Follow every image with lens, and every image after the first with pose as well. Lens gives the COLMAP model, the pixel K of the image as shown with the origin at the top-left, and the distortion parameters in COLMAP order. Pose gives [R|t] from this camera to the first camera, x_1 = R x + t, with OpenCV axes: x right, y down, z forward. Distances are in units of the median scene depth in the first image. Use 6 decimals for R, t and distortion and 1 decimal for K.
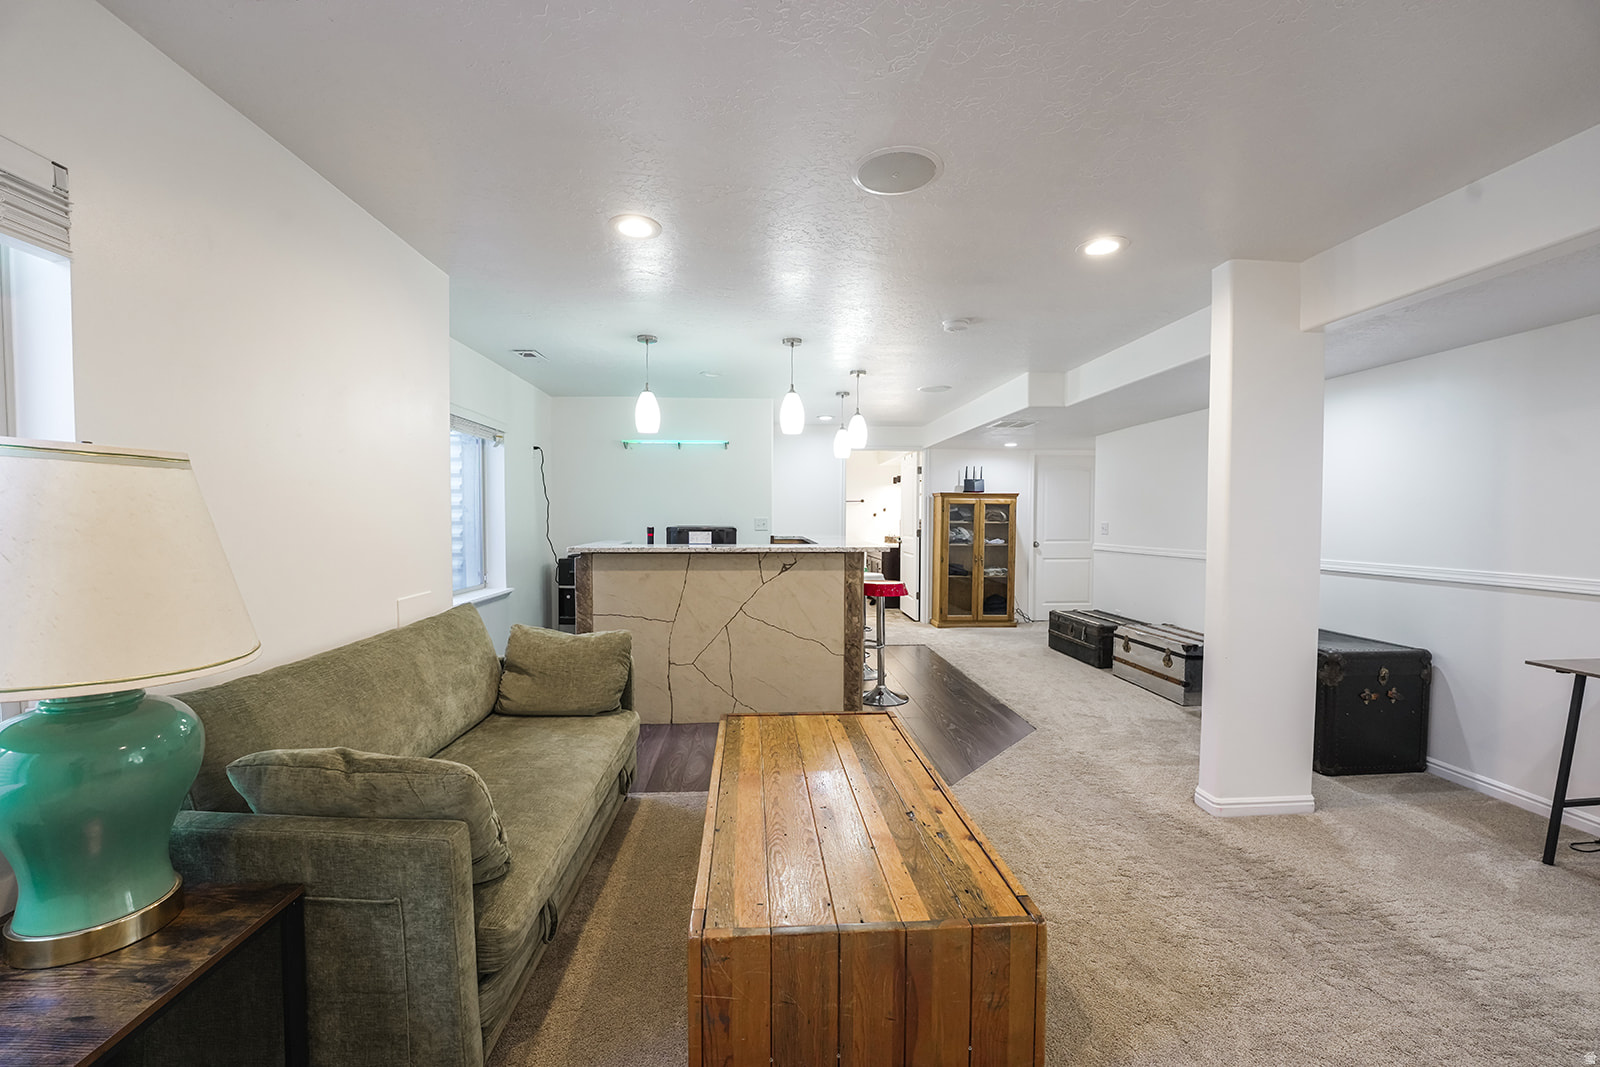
lens RADIAL K [[653.2, 0, 795.1], [0, 653.2, 540.0], [0, 0, 1]] dist [-0.030240, 0.004185]
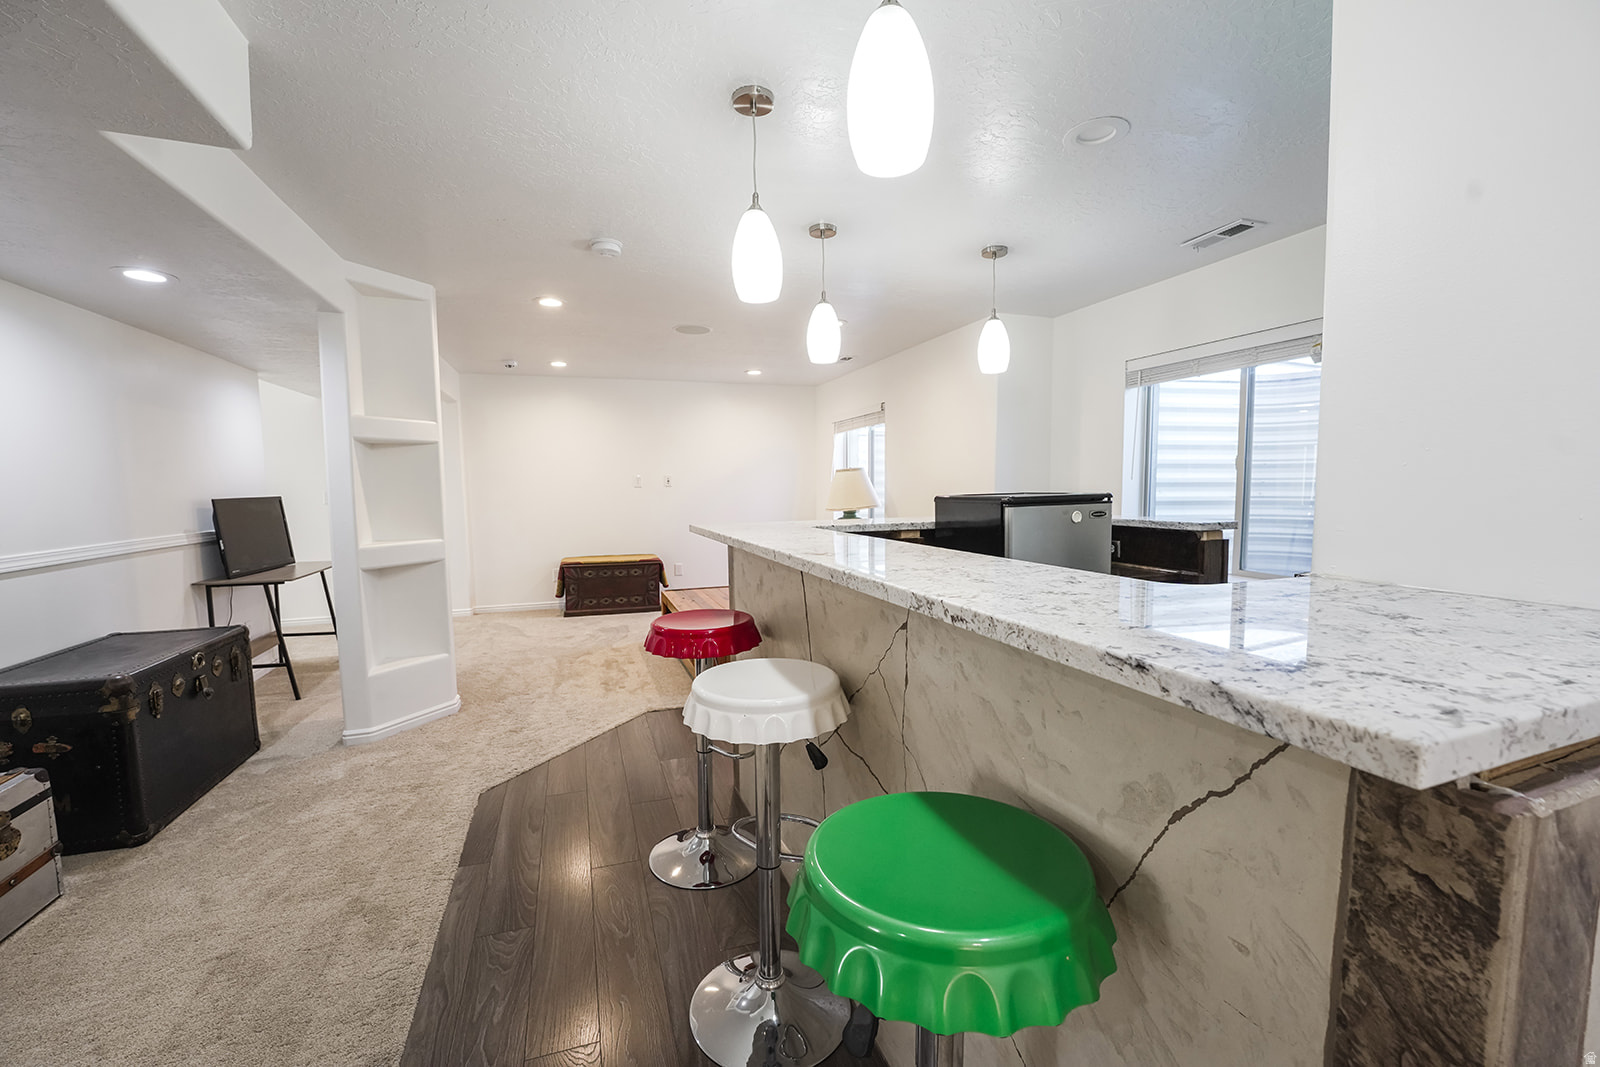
lens RADIAL K [[653.2, 0, 787.0], [0, 653.2, 536.0], [0, 0, 1]] dist [-0.030240, 0.004185]
pose [[-0.966803, 0.030427, -0.253706, 0.119804], [0.001699, 0.993629, 0.112692, -0.029671], [0.255519, 0.108520, -0.960694, 0.916919]]
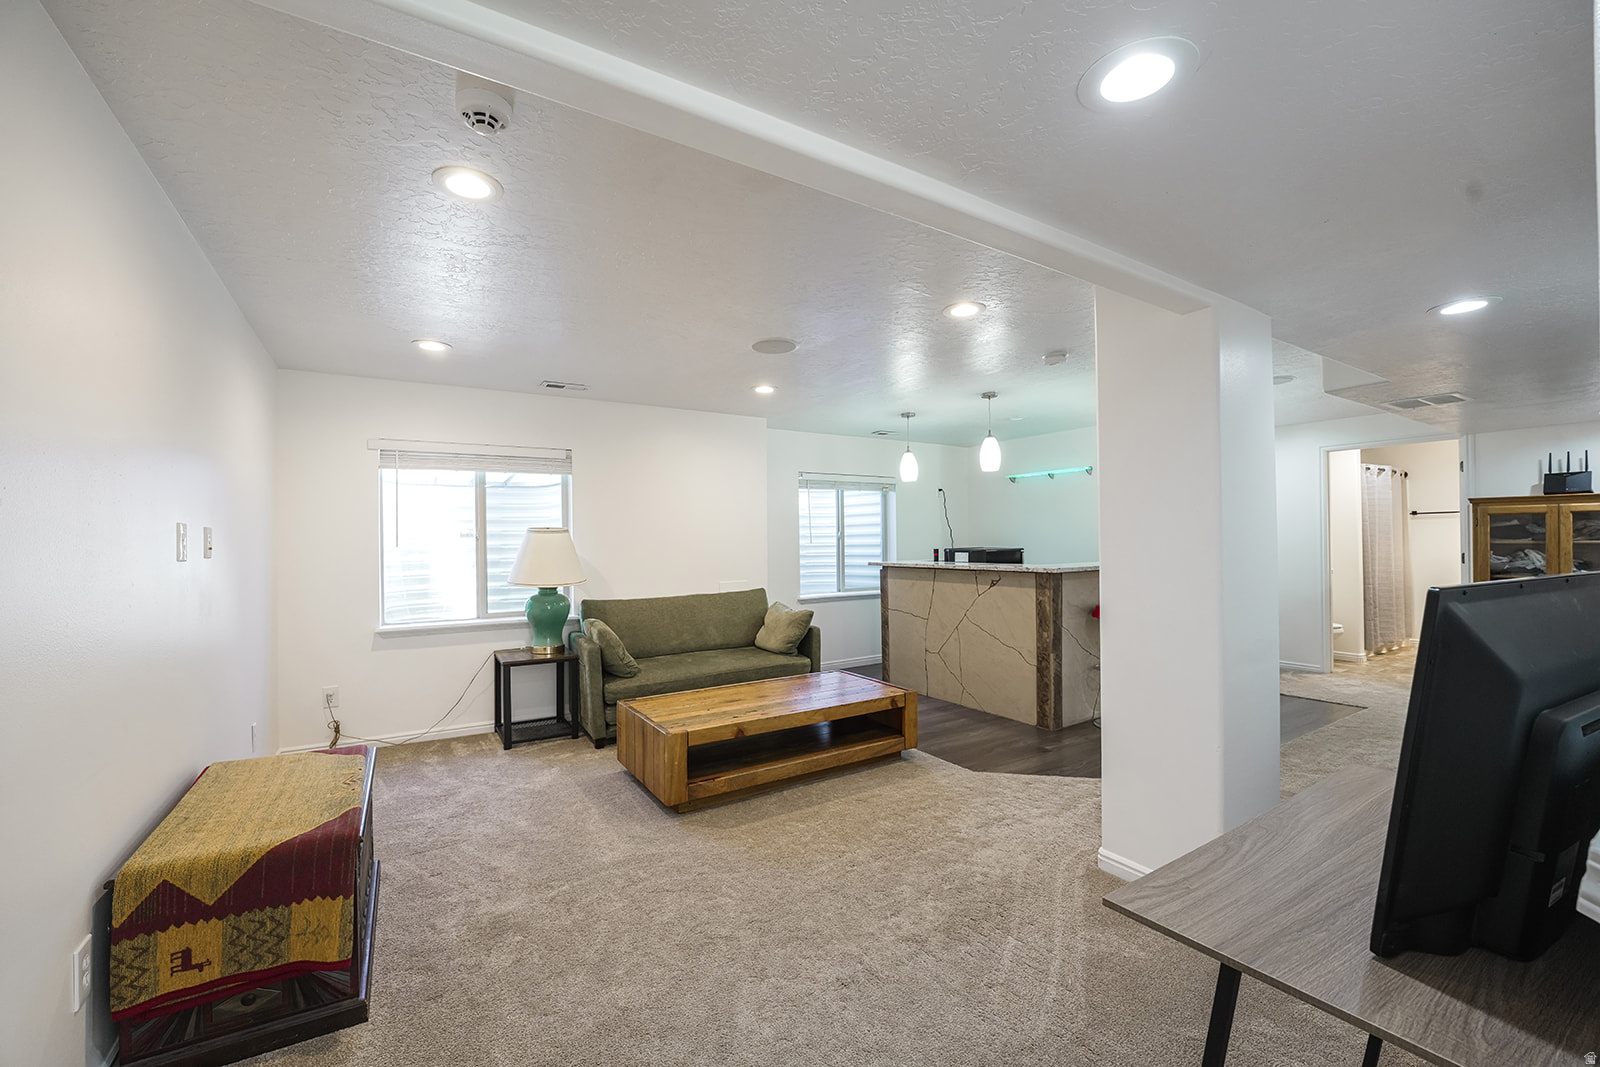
lens RADIAL K [[653.2, 0, 783.8], [0, 653.2, 539.4], [0, 0, 1]] dist [-0.030240, 0.004185]
pose [[0.469353, -0.009520, -0.882959, 0.468551], [-0.017942, 0.999633, -0.020315, -0.003739], [0.882828, 0.025377, 0.469010, 0.057598]]
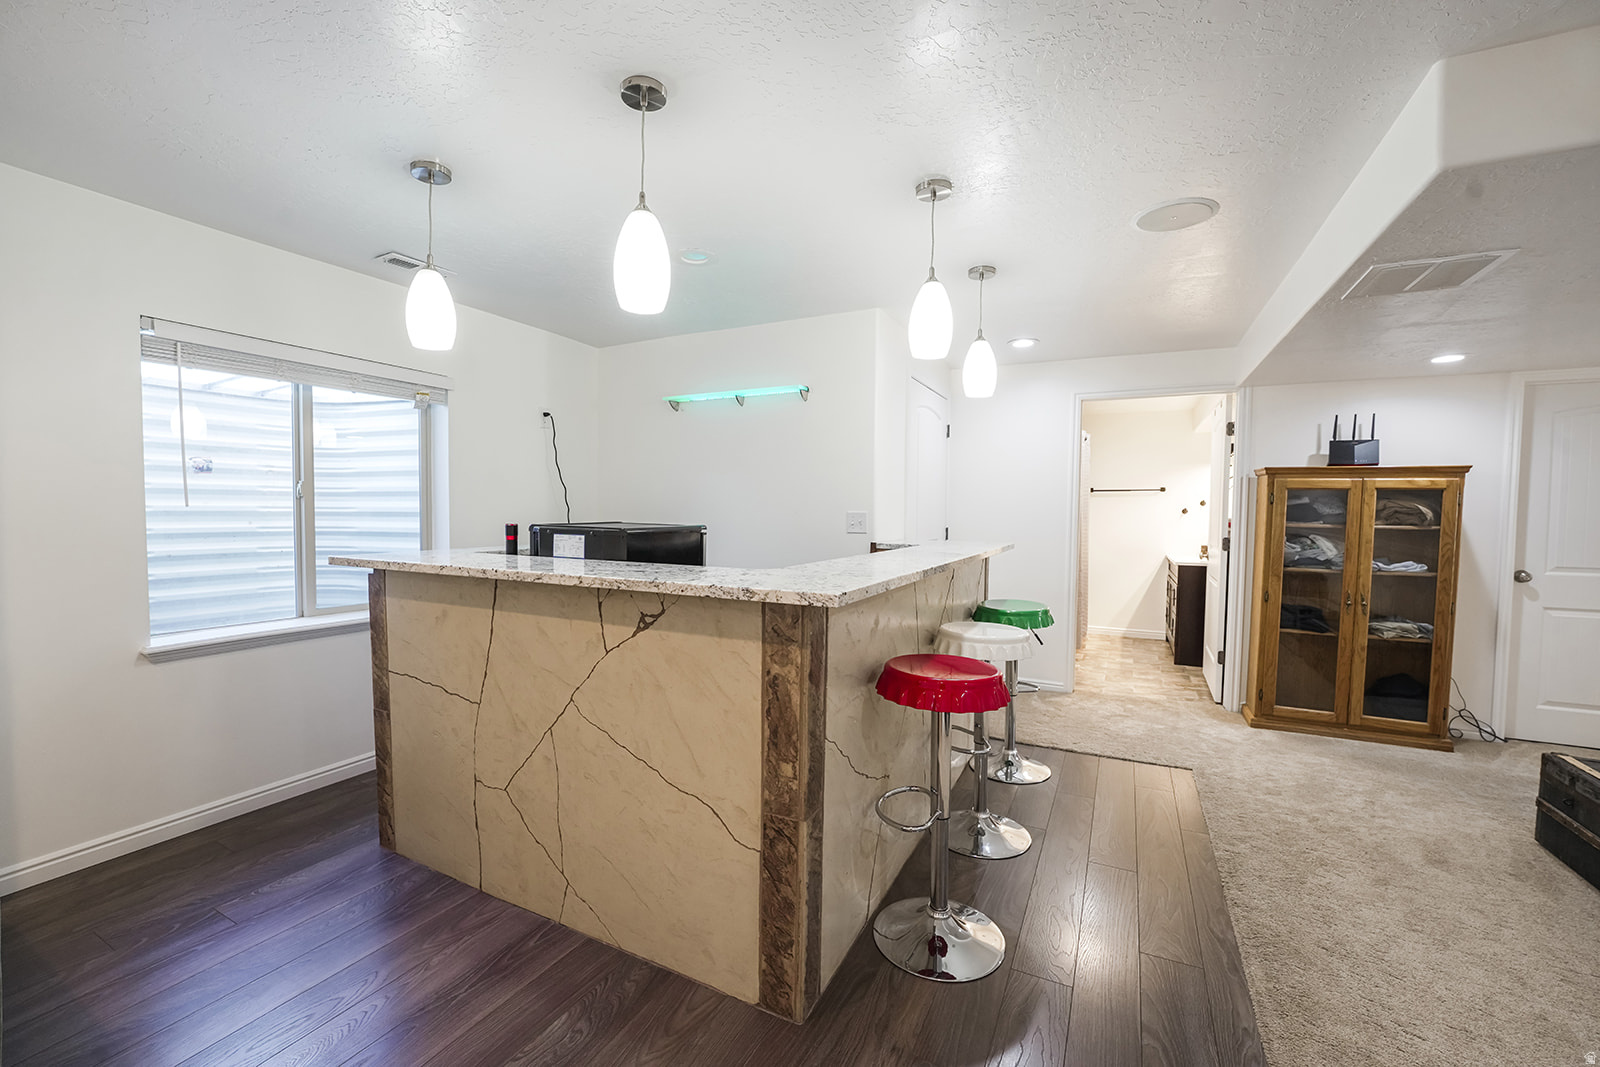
lens RADIAL K [[653.2, 0, 790.7], [0, 653.2, 540.3], [0, 0, 1]] dist [-0.030240, 0.004185]
pose [[0.859619, 0.029859, -0.510062, 0.160407], [-0.026764, 0.999552, 0.013407, -0.011733], [0.510234, 0.002127, 0.860033, 0.368842]]
